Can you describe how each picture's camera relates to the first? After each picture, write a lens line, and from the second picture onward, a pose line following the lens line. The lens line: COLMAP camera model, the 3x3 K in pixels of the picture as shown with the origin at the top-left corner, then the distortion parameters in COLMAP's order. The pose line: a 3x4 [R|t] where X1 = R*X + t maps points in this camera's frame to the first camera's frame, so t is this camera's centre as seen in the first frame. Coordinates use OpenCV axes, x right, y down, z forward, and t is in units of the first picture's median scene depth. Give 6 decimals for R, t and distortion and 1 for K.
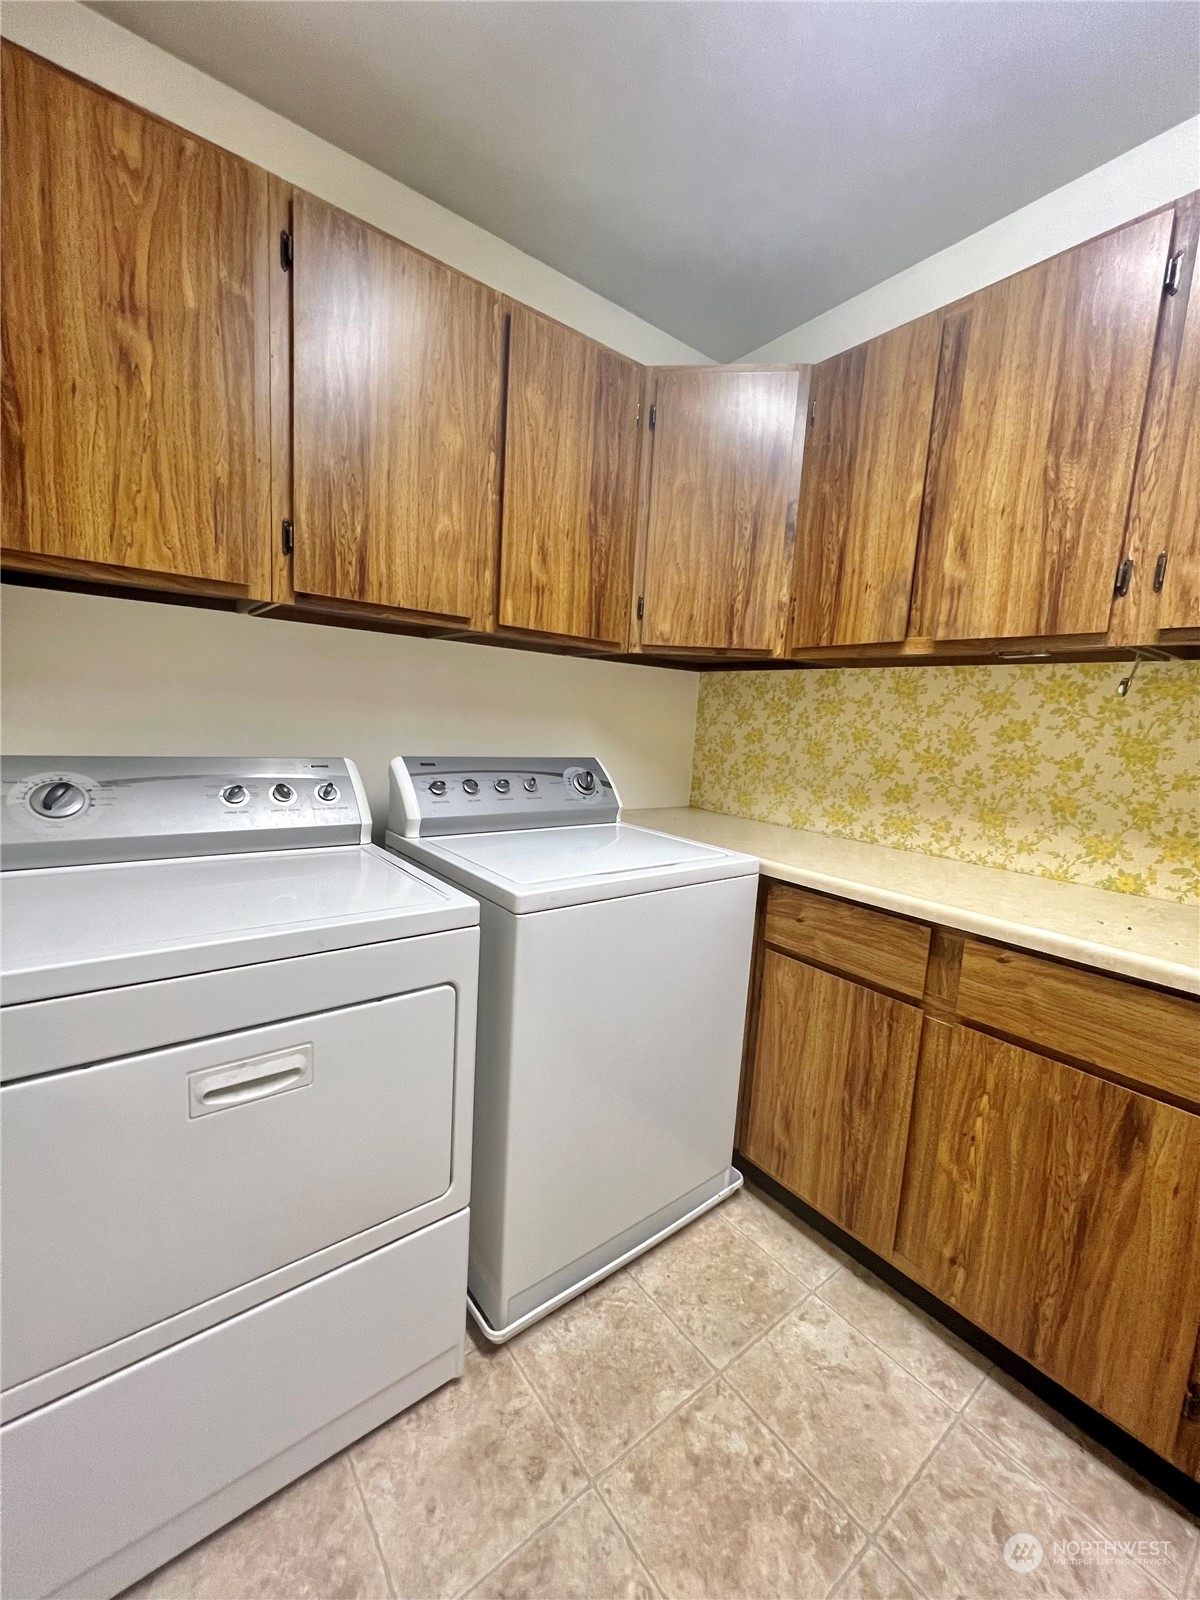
lens RADIAL K [[640.4, 0, 600.0], [0, 640.4, 800.0], [0, 0, 1]] dist [-0.000351, 0.000354]
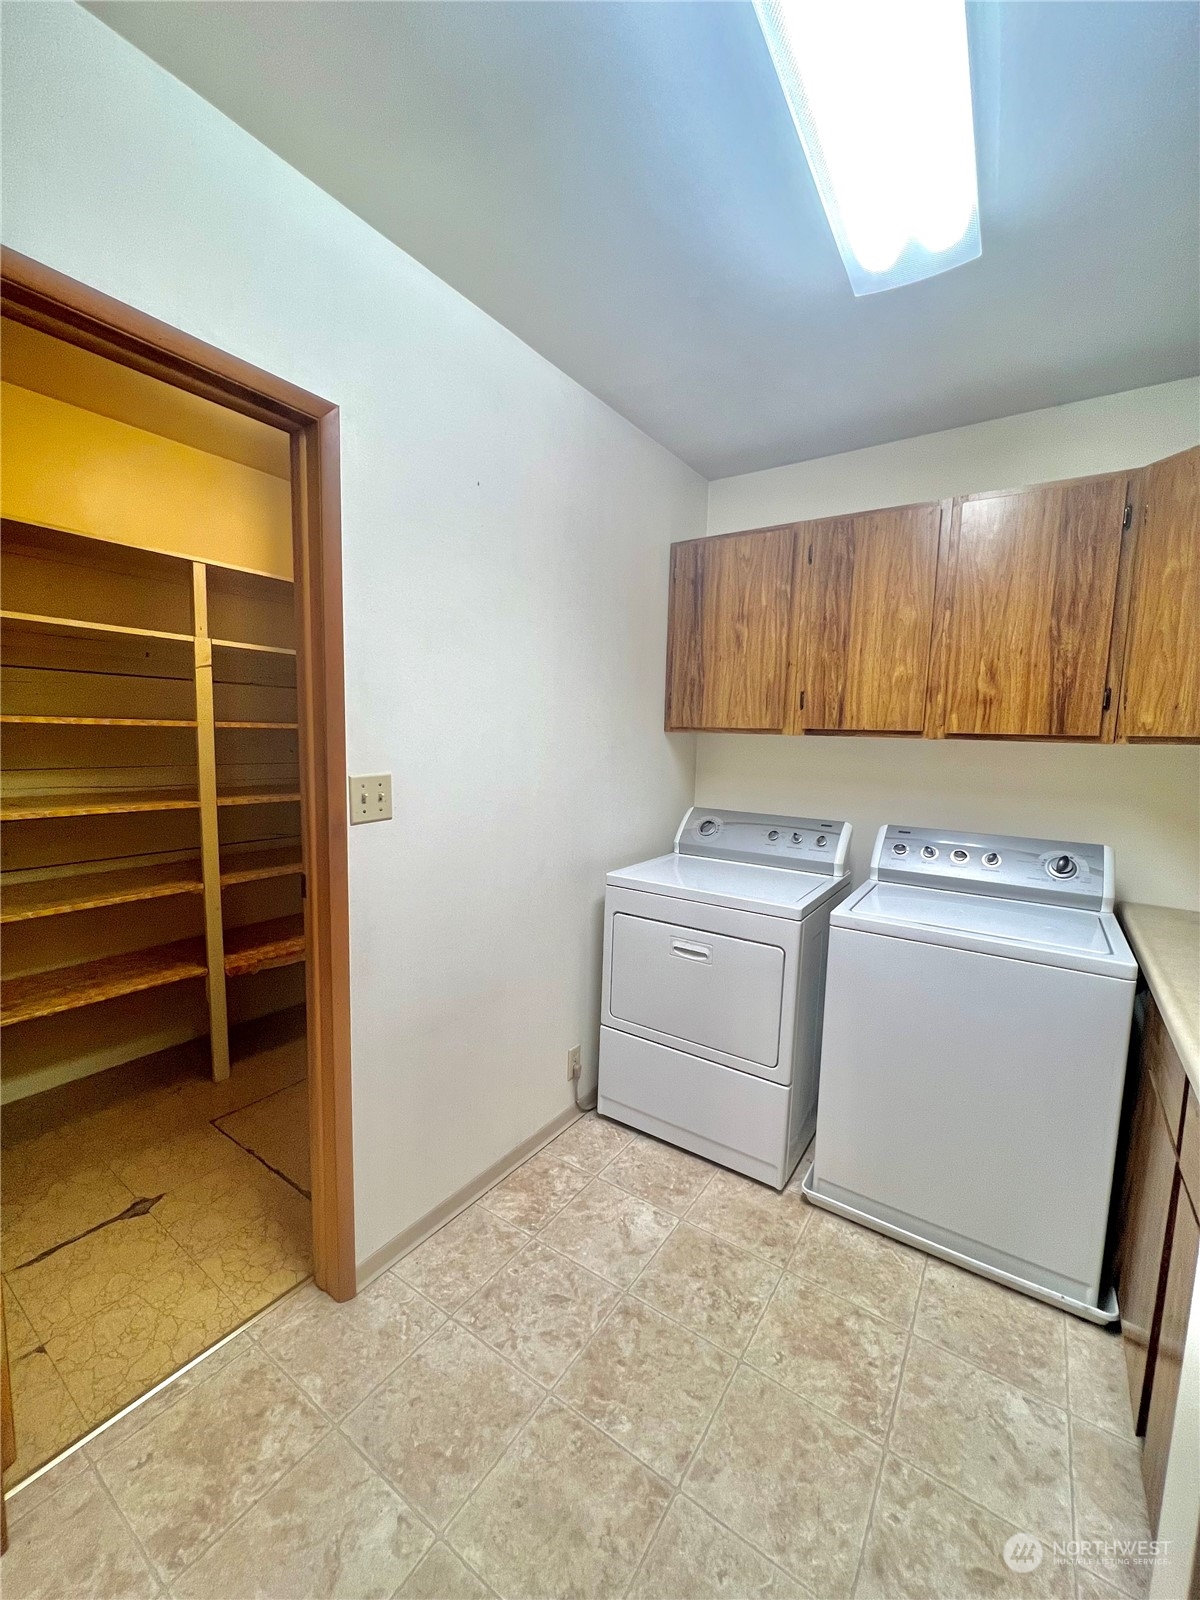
lens RADIAL K [[640.4, 0, 600.0], [0, 640.4, 800.0], [0, 0, 1]] dist [-0.000351, 0.000354]
pose [[0.308996, 0.053153, -0.949577, 1.042202], [-0.133776, 0.990940, 0.011938, -0.066288], [0.941608, 0.123342, 0.313307, -0.085990]]
